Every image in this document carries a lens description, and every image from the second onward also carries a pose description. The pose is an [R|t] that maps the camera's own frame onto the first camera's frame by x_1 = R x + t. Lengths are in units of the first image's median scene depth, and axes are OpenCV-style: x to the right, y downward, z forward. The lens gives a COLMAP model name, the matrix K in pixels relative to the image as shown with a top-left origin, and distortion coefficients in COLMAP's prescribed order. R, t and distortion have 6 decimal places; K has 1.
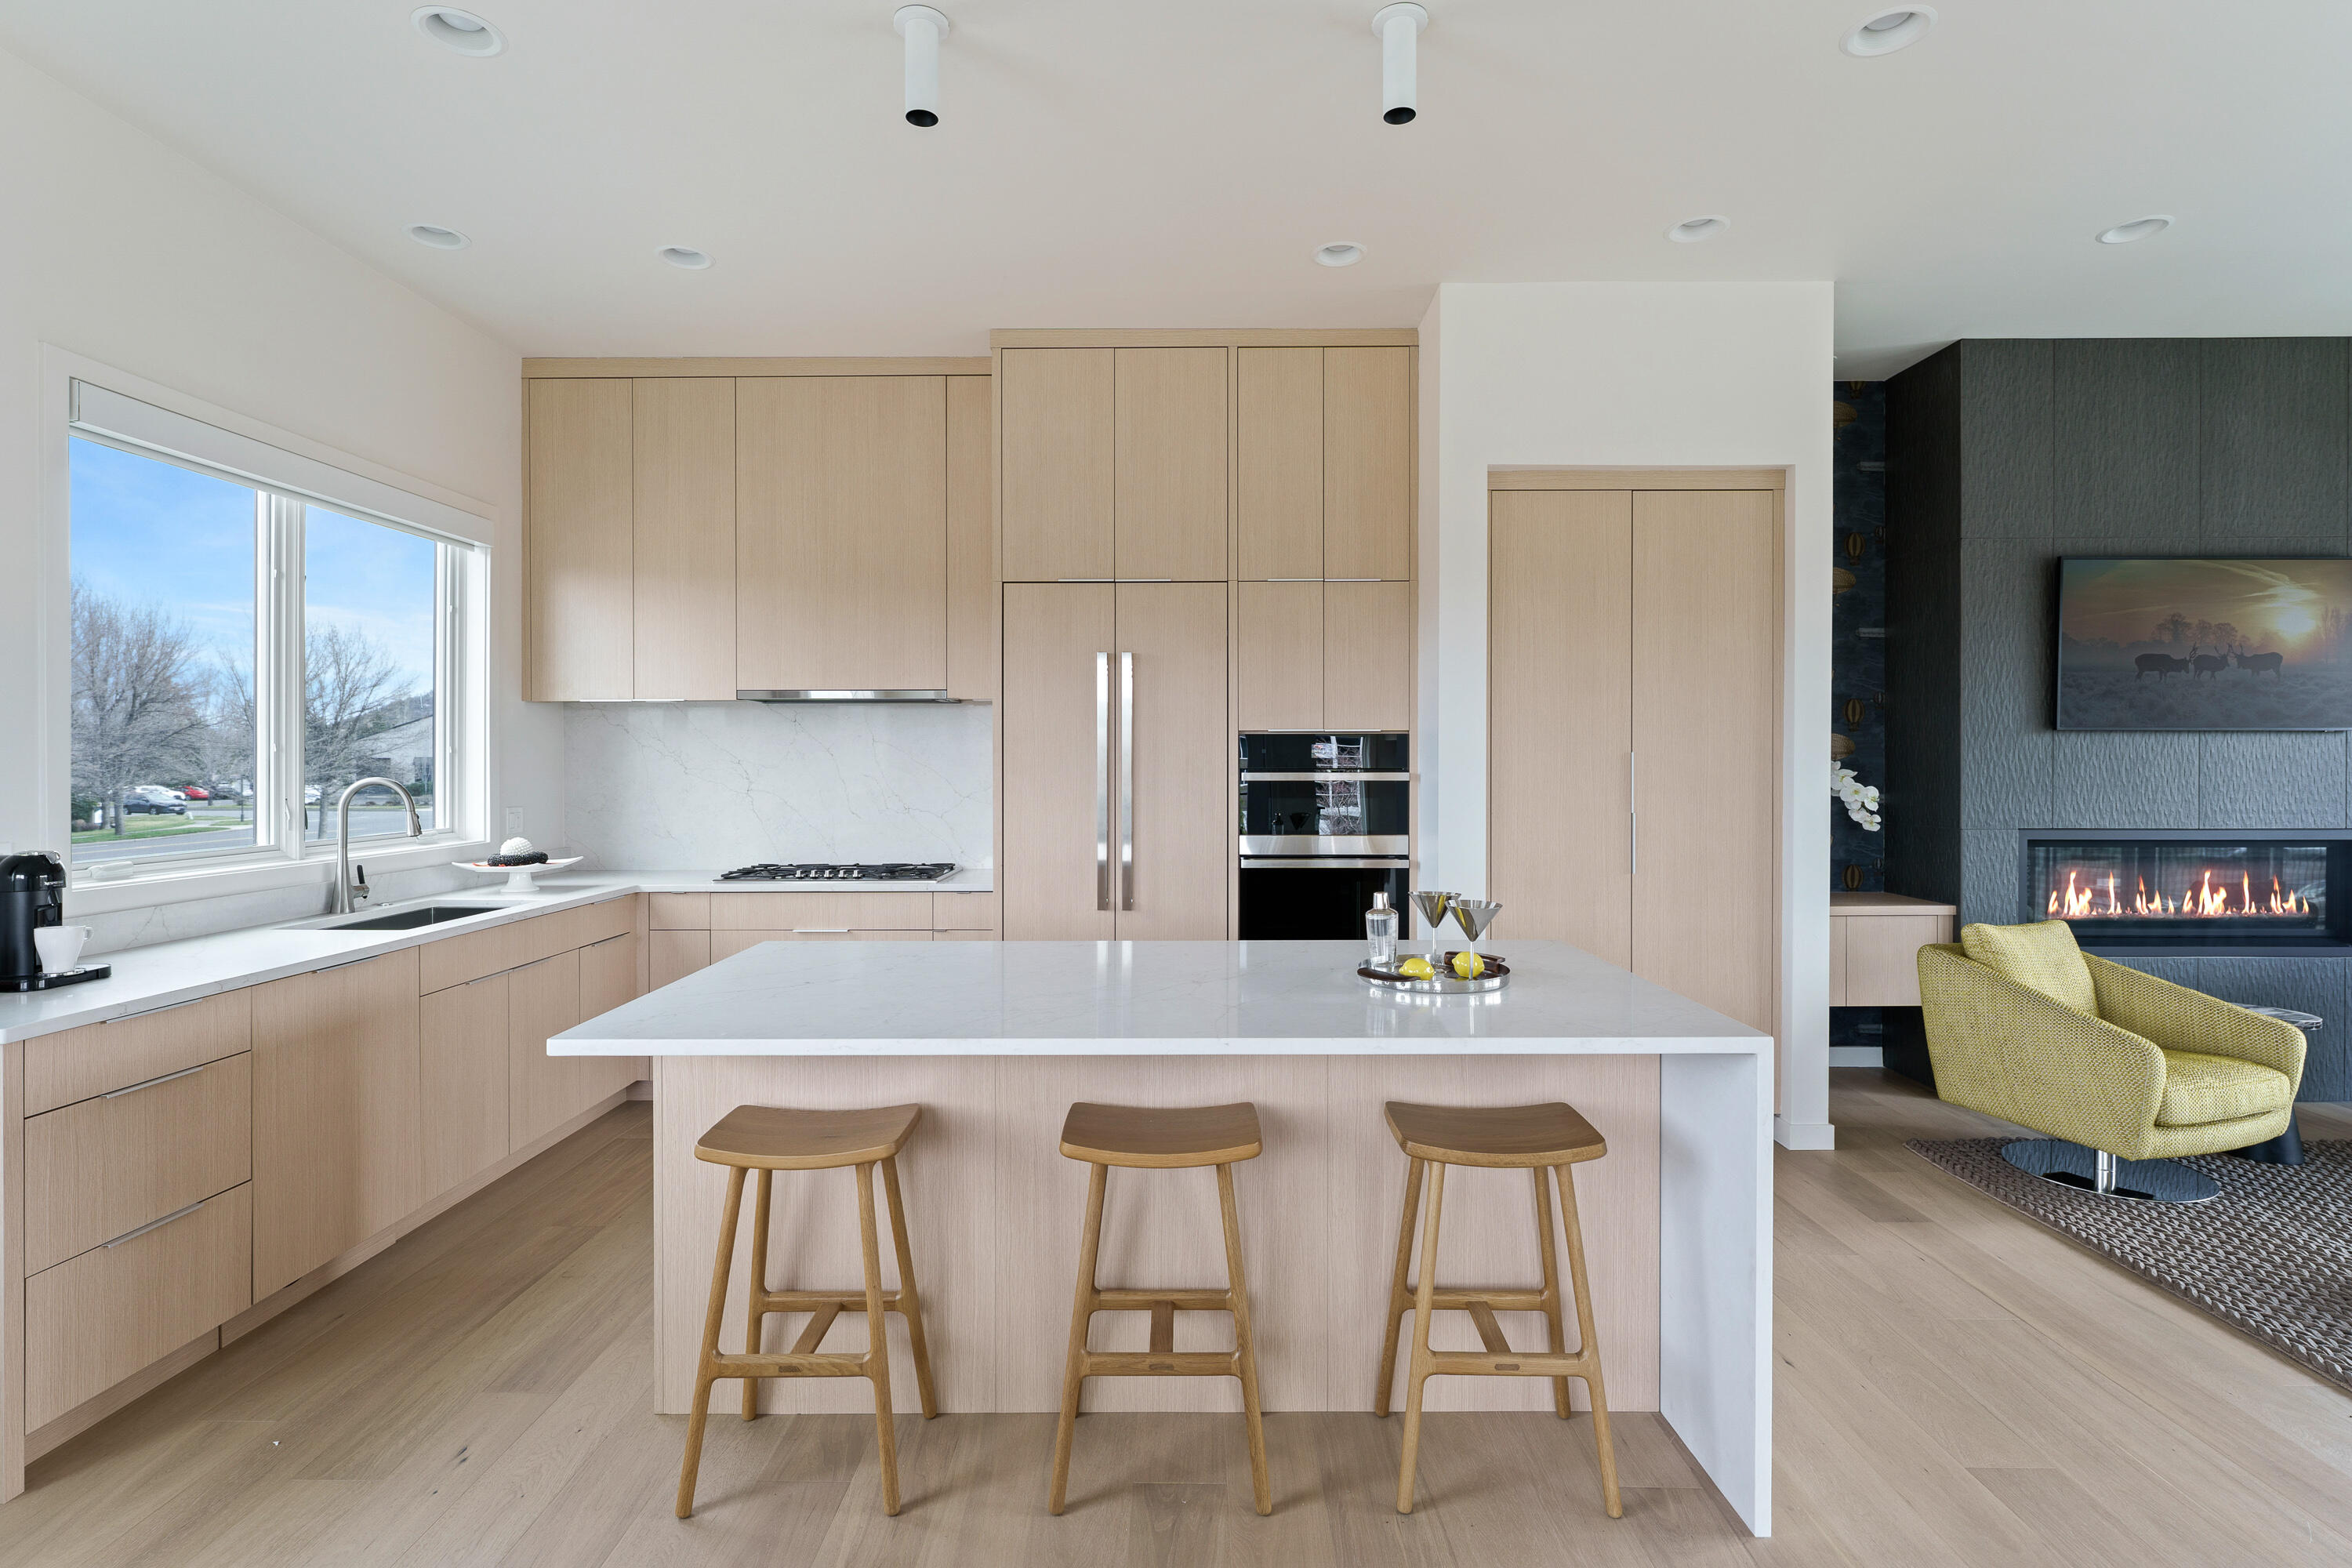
lens RADIAL K [[1119.5, 0, 1179.2], [0, 1119.5, 769.2], [0, 0, 1]] dist [-0.006303, 0.002062]
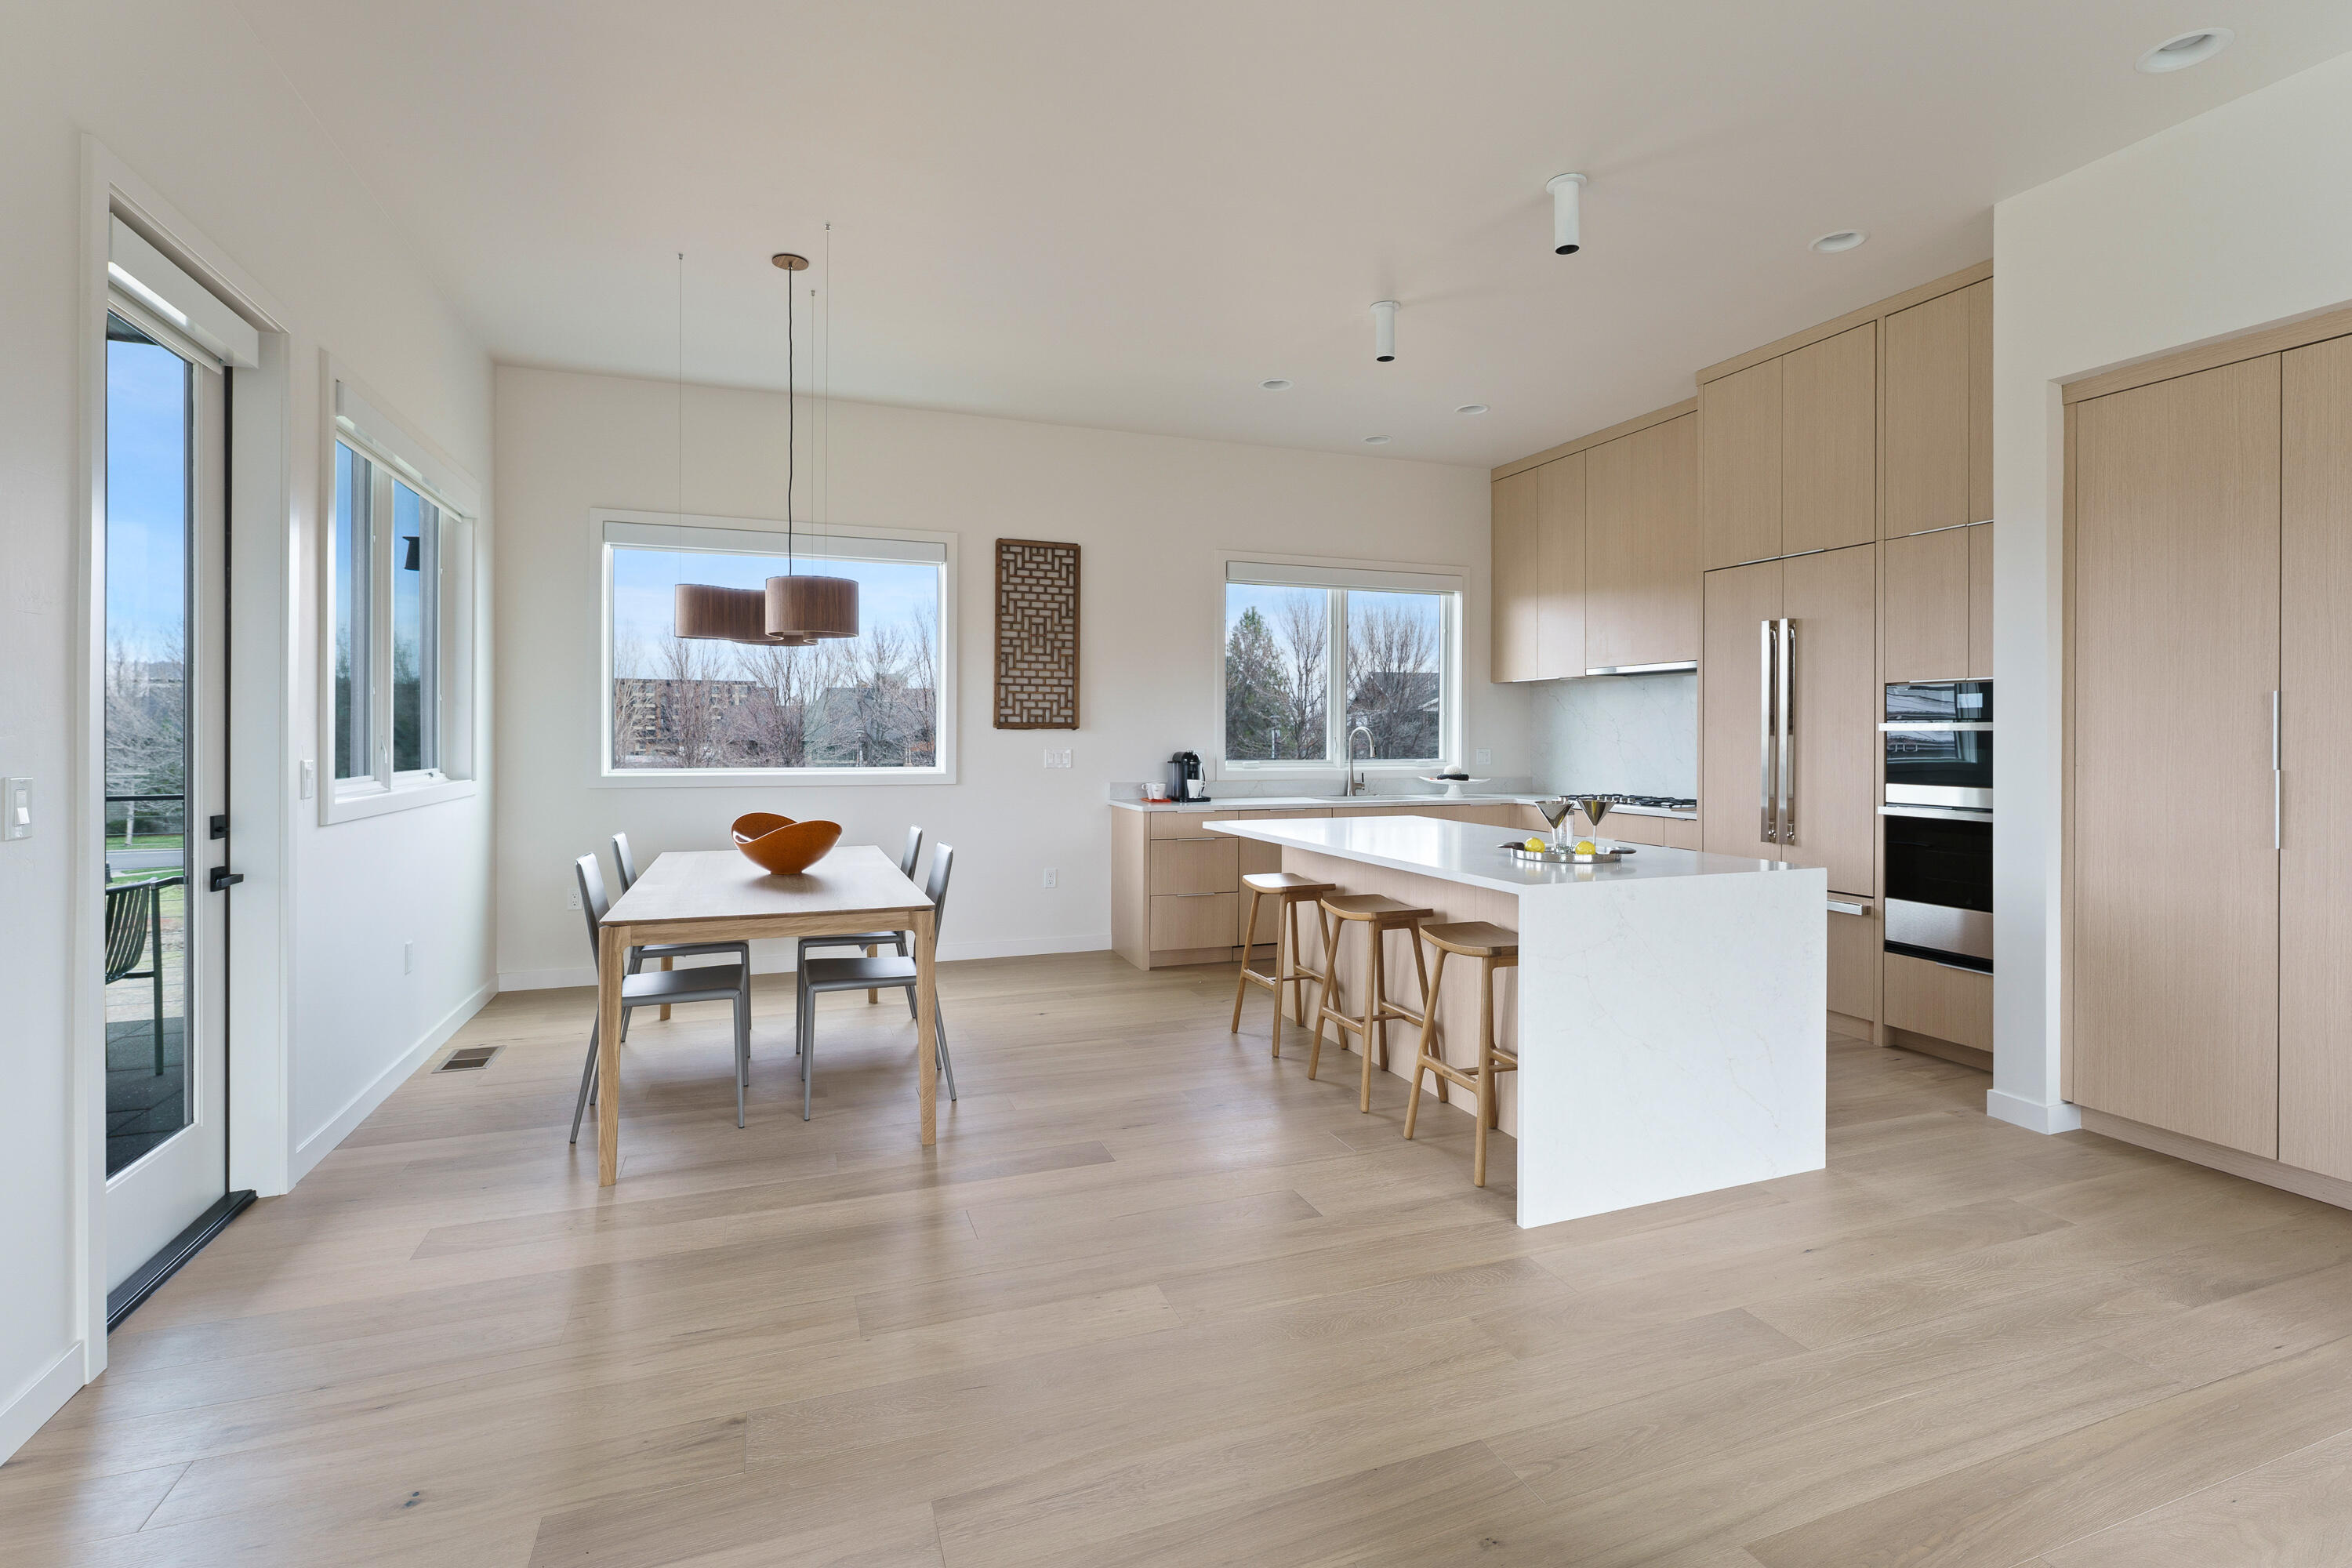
lens RADIAL K [[1086.3, 0, 1226.5], [0, 1086.3, 739.3], [0, 0, 1]] dist [0.004653, -0.002281]
pose [[0.397852, 0.006229, -0.917429, 0.740526], [-0.010596, 0.999941, 0.002194, 0.022404], [0.917389, 0.008848, 0.397895, 0.032720]]
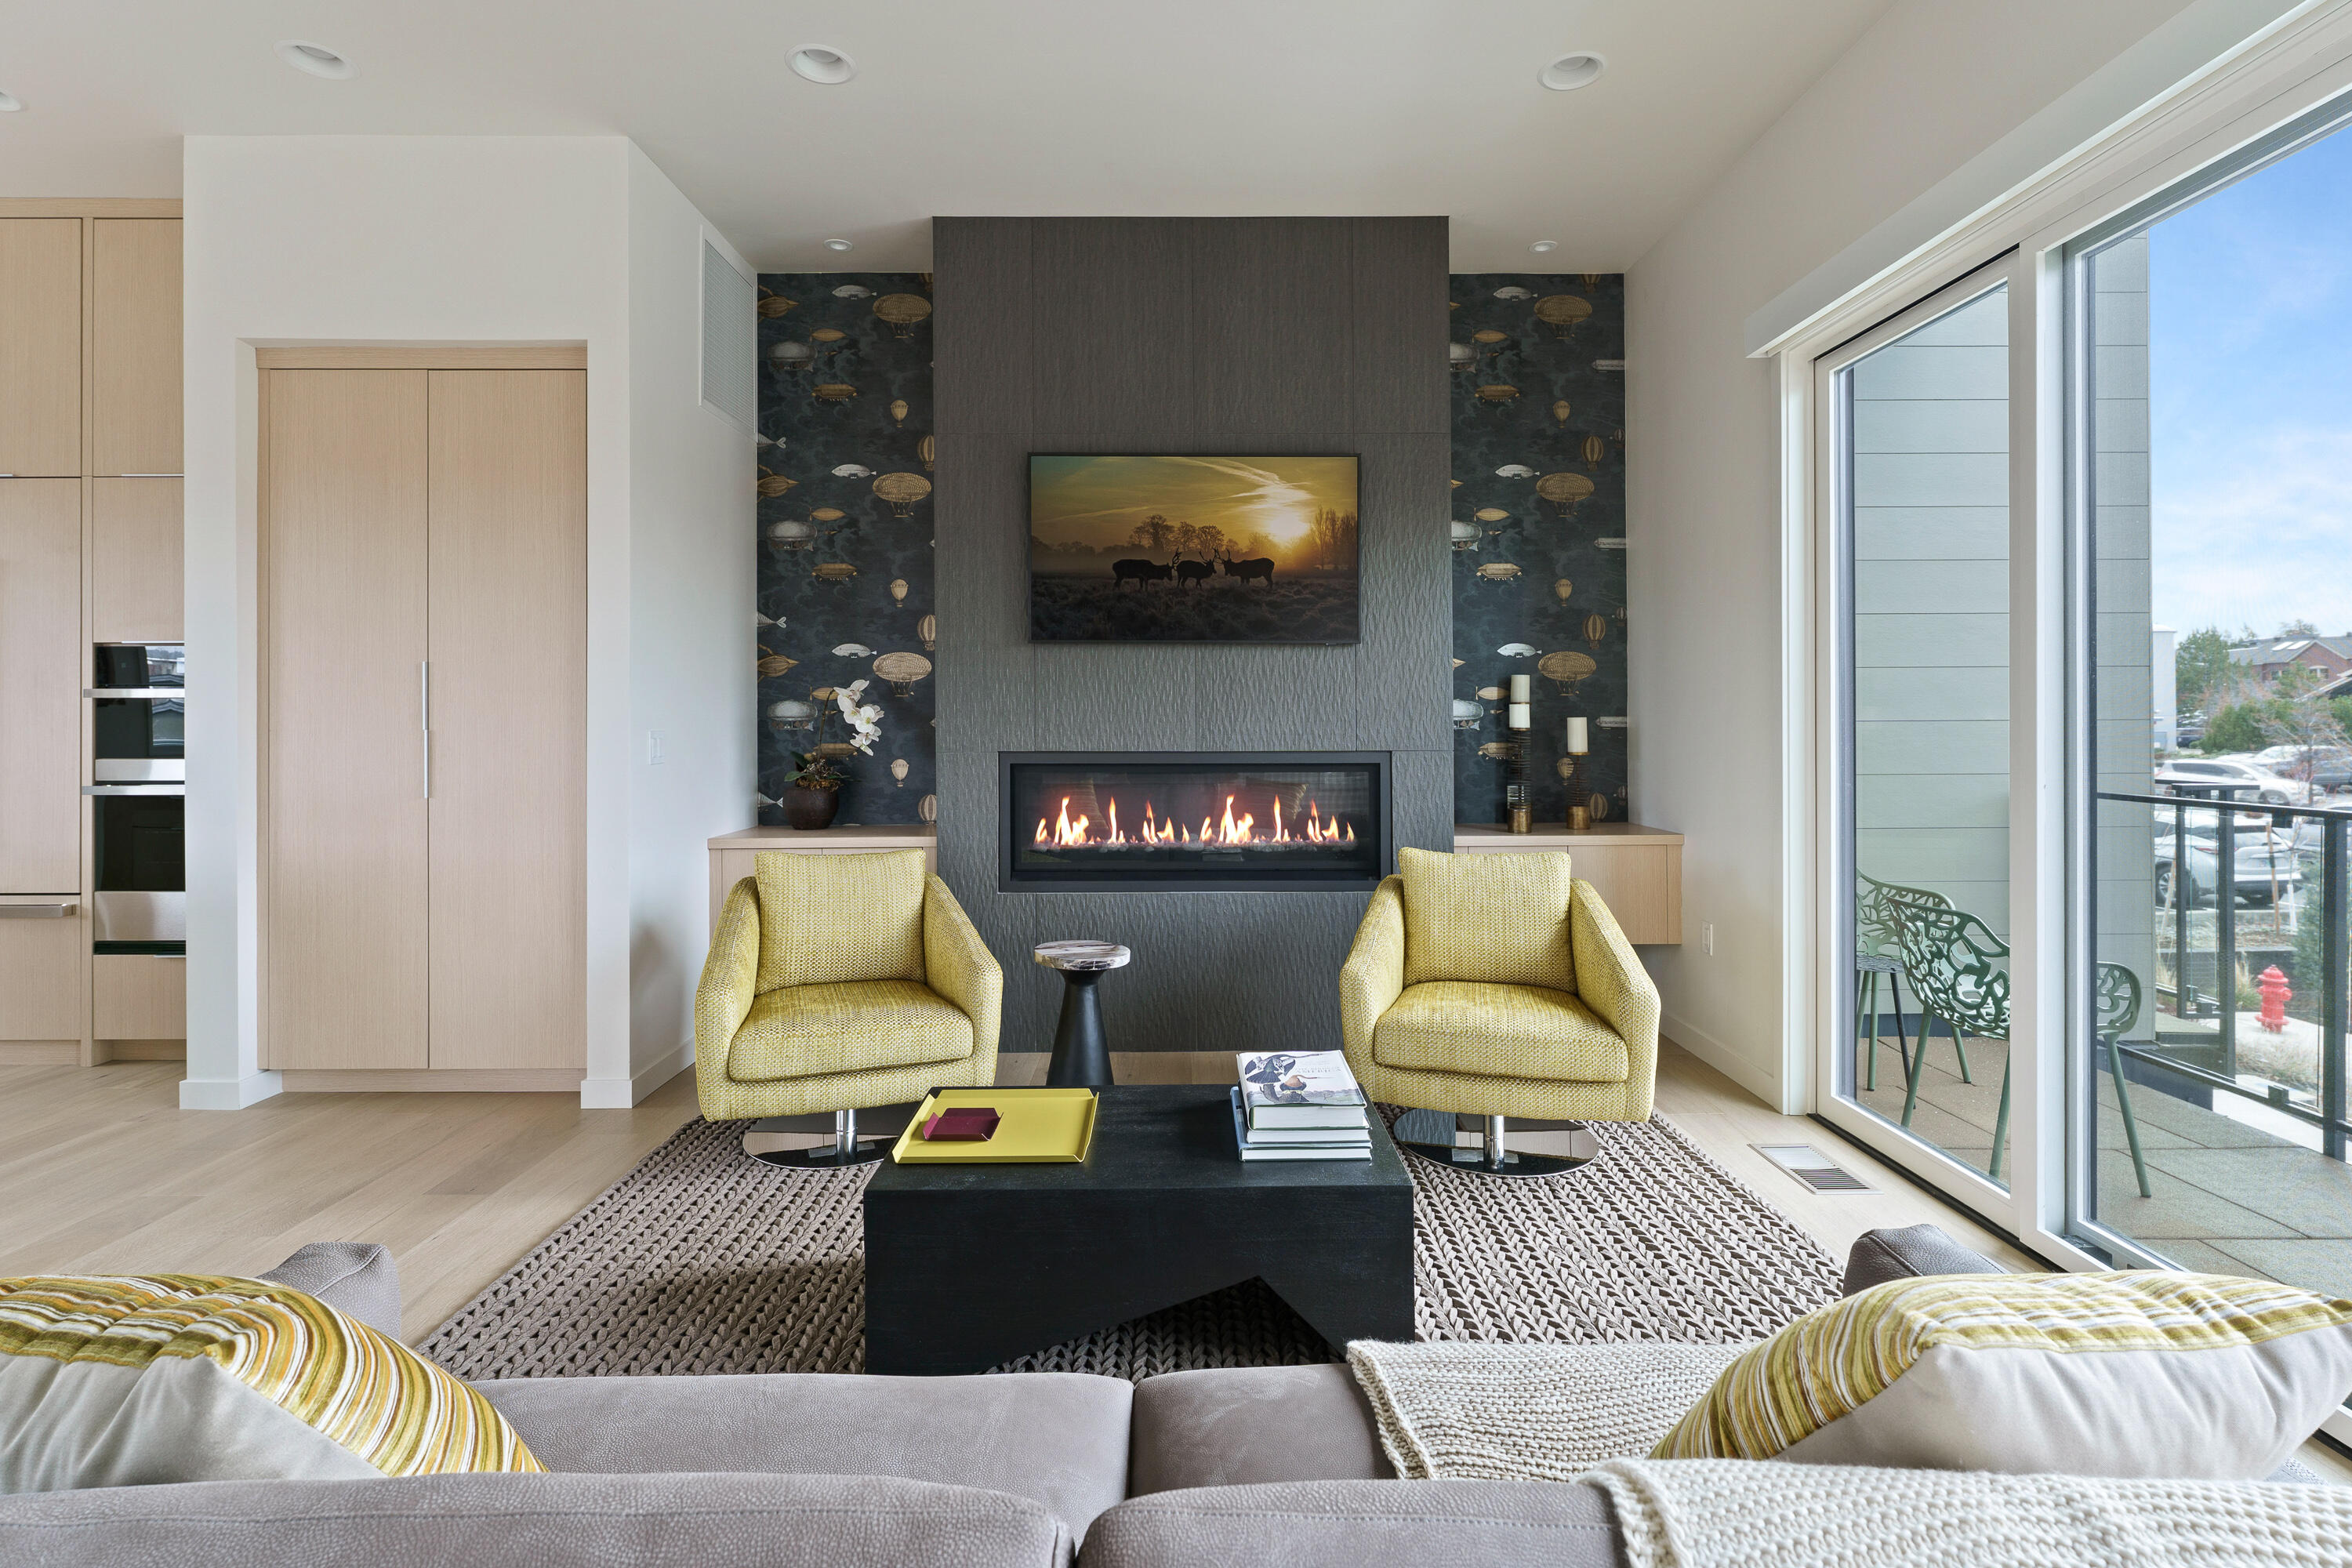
lens RADIAL K [[1086.3, 0, 1145.2], [0, 1086.3, 713.5], [0, 0, 1]] dist [0.004653, -0.002281]
pose [[0.999875, -0.001331, 0.015731, 0.885508], [0.001540, 0.999911, -0.013277, 0.035708], [-0.015712, 0.013300, 0.999788, 0.111411]]
